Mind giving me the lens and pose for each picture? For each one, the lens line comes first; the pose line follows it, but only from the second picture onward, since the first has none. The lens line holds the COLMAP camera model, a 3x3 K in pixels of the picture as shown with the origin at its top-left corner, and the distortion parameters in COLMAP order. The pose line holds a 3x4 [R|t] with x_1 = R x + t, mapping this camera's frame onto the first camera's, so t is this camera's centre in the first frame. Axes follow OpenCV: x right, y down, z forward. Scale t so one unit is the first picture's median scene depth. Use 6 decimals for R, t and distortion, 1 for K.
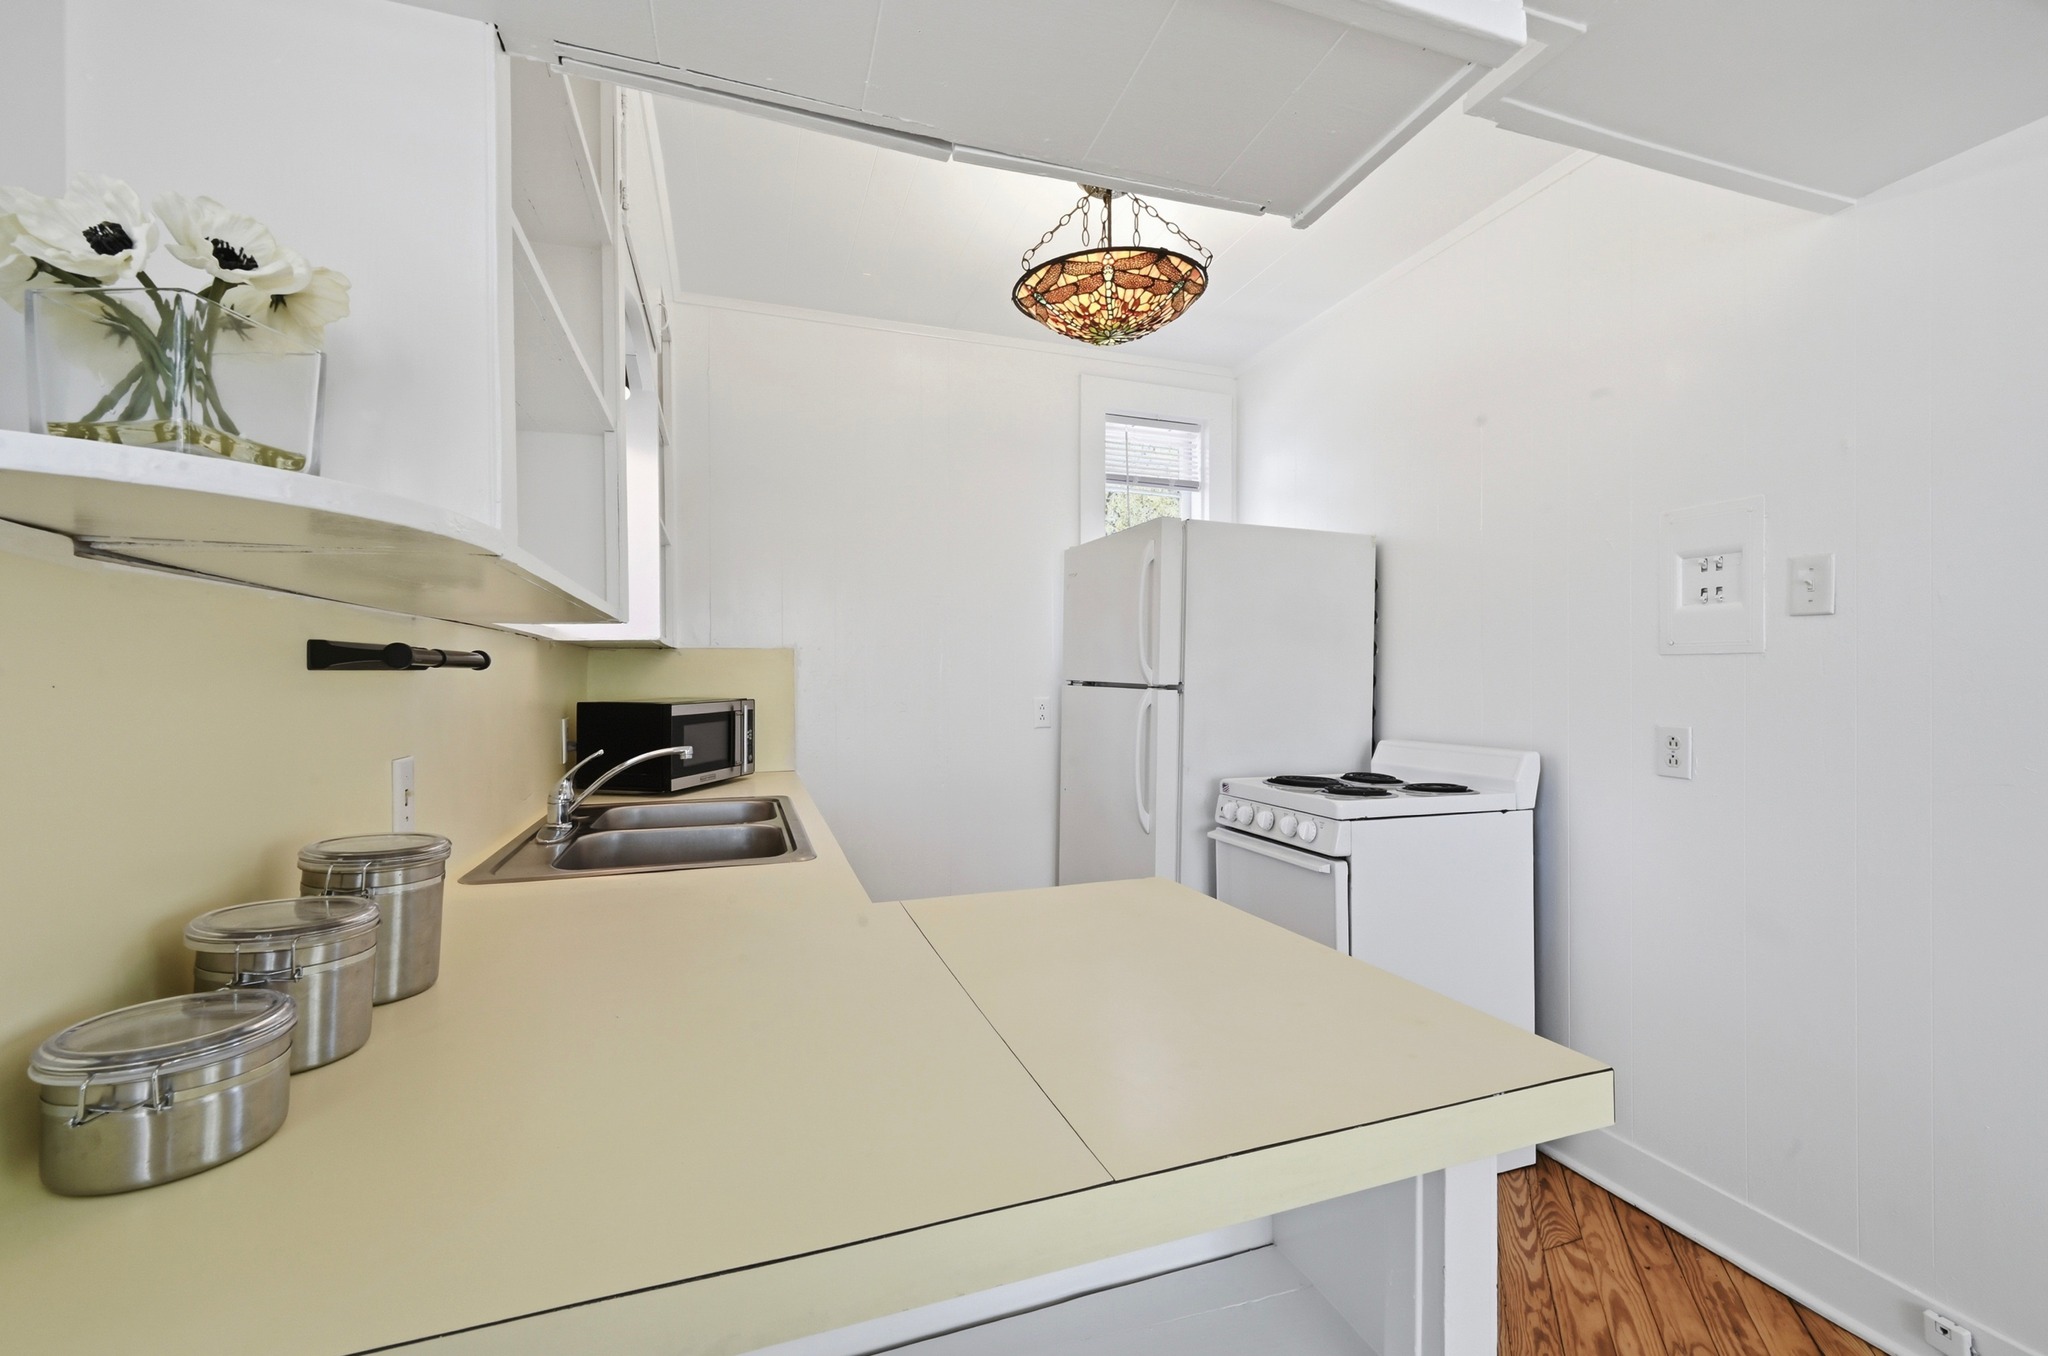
lens RADIAL K [[834.3, 0, 1029.2], [0, 834.3, 677.2], [0, 0, 1]] dist [0.001546, 0.000297]
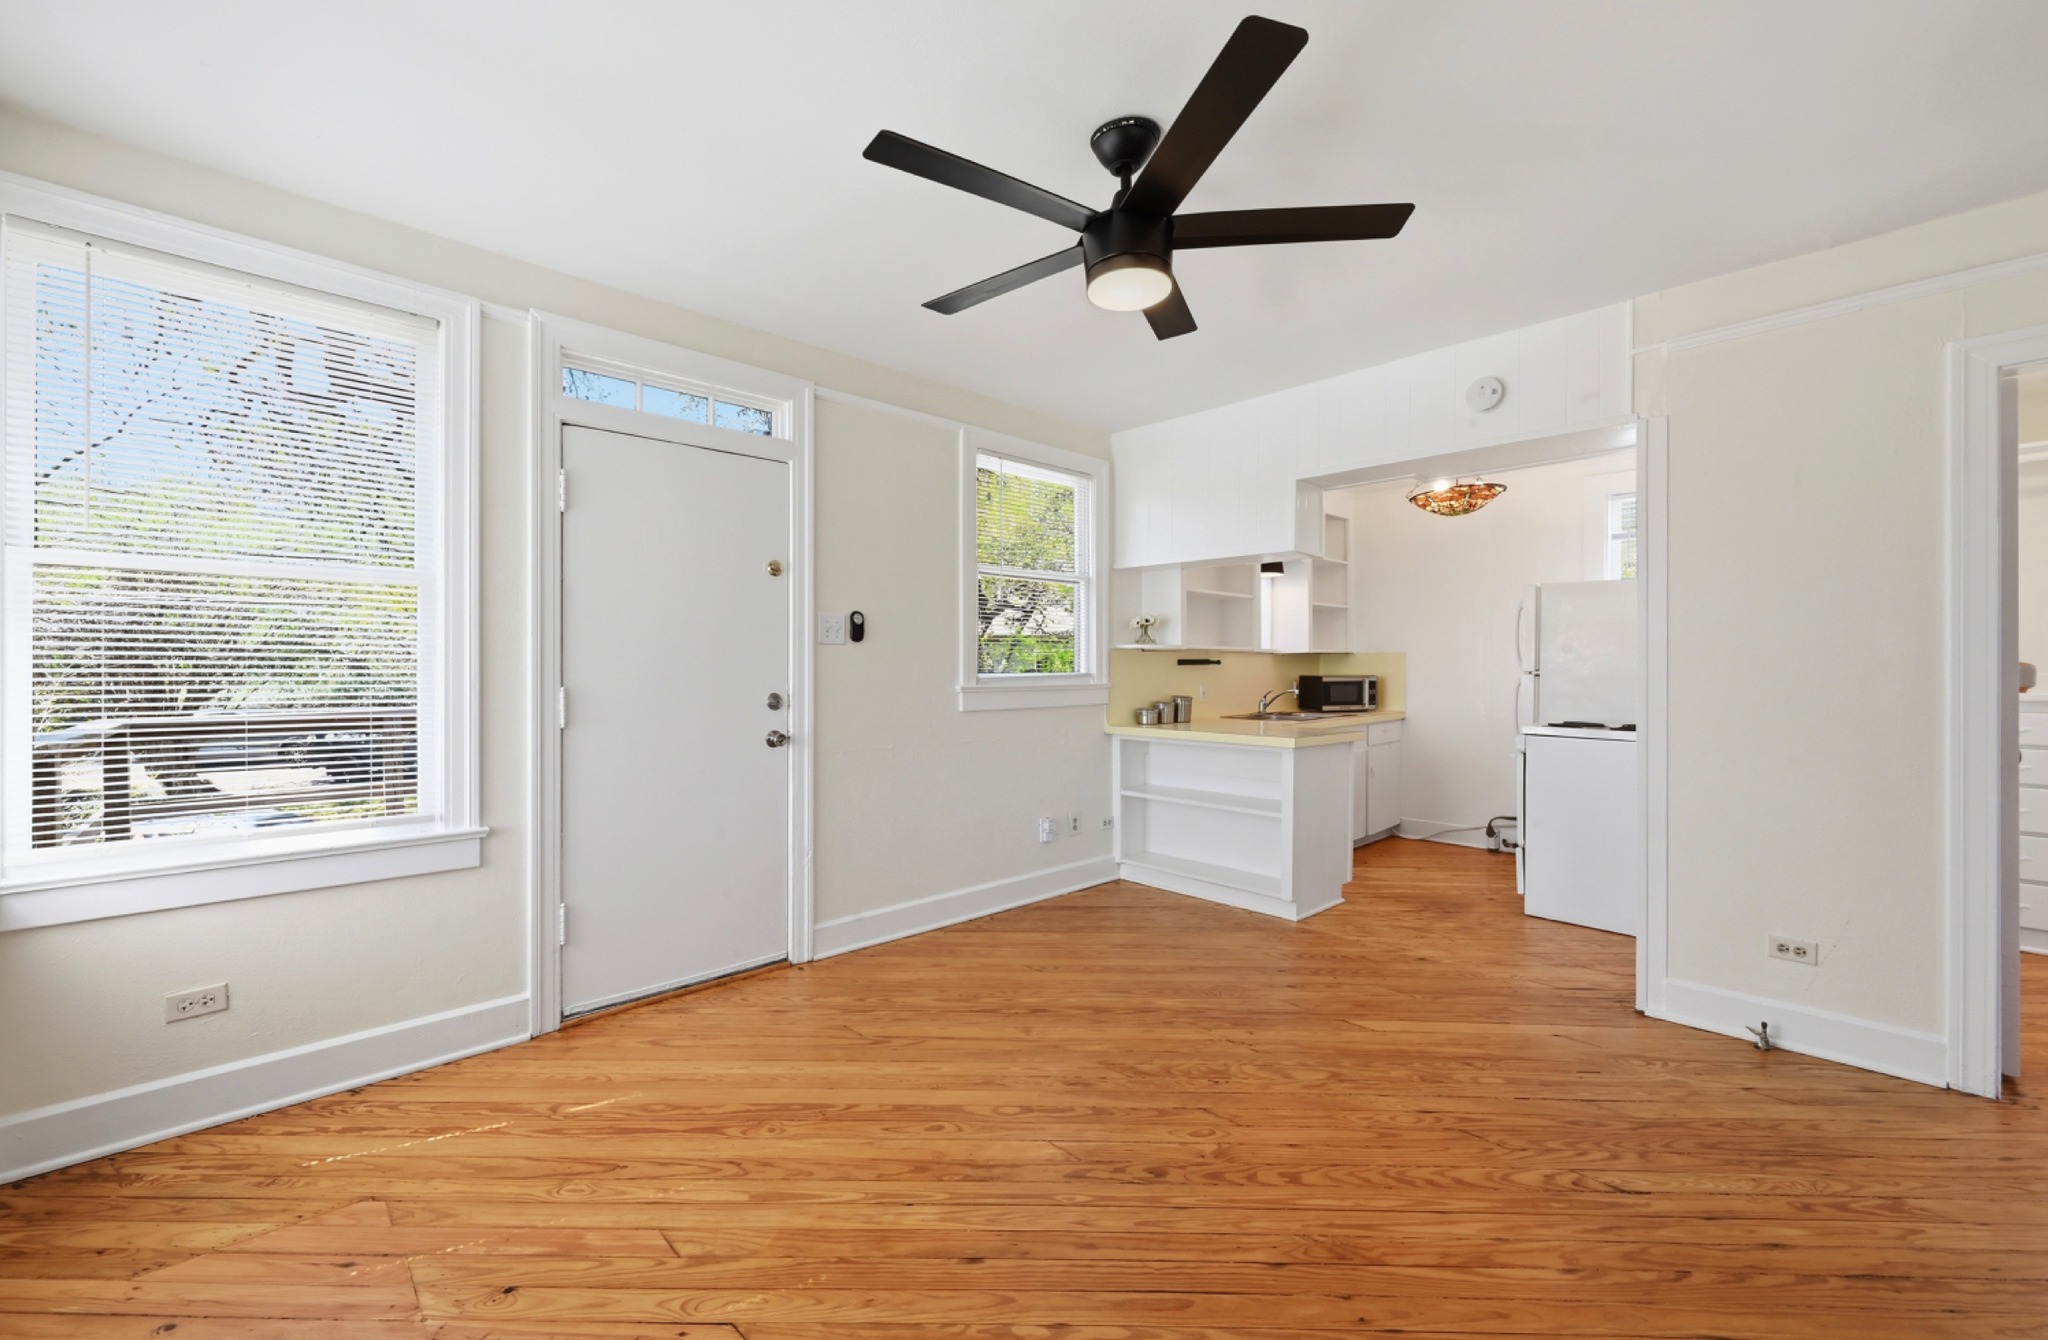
lens RADIAL K [[834.3, 0, 1032.3], [0, 834.3, 664.6], [0, 0, 1]] dist [0.001546, 0.000297]
pose [[0.423638, 0.003503, -0.905825, 1.448596], [-0.003904, 0.999990, 0.002041, -0.006100], [0.905823, 0.002672, 0.423647, -0.859468]]
